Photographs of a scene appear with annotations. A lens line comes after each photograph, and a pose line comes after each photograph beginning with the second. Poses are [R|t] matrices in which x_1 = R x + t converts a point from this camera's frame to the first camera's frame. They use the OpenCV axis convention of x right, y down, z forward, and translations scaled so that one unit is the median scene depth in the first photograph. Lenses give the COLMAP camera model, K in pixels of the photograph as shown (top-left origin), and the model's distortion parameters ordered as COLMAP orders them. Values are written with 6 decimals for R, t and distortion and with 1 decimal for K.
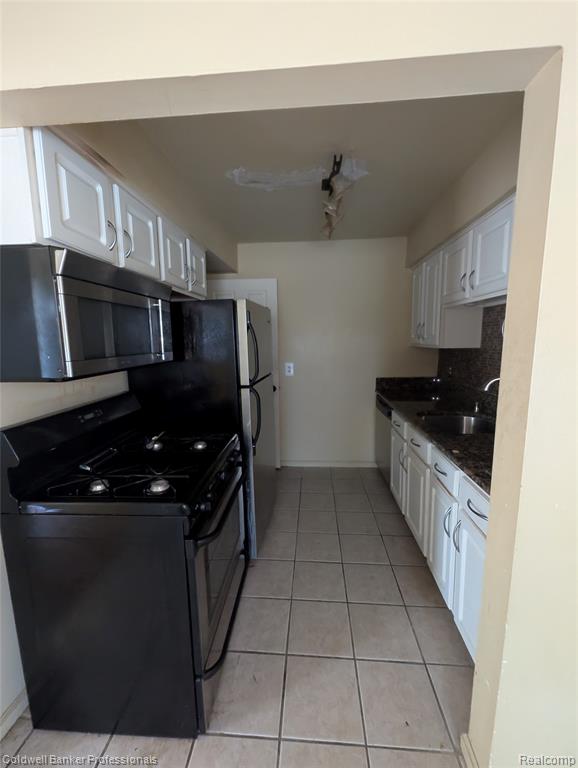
lens RADIAL K [[317.2, 0, 289.0], [0, 317.2, 384.0], [0, 0, 1]] dist [-0.000927, -0.000004]
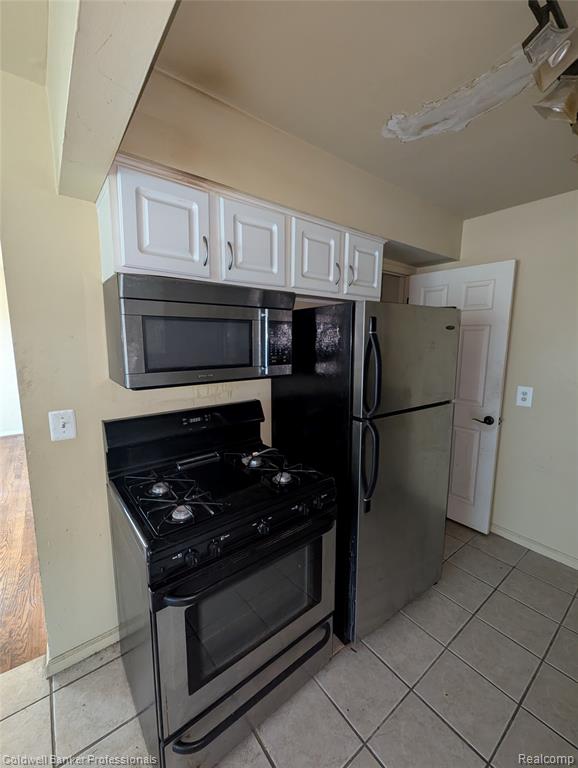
lens RADIAL K [[317.2, 0, 289.0], [0, 317.2, 384.0], [0, 0, 1]] dist [-0.000927, -0.000004]
pose [[0.665000, 0.125319, -0.736255, 0.295698], [-0.121295, 0.990856, 0.059100, -0.097993], [0.736928, 0.050003, 0.674119, 0.379033]]
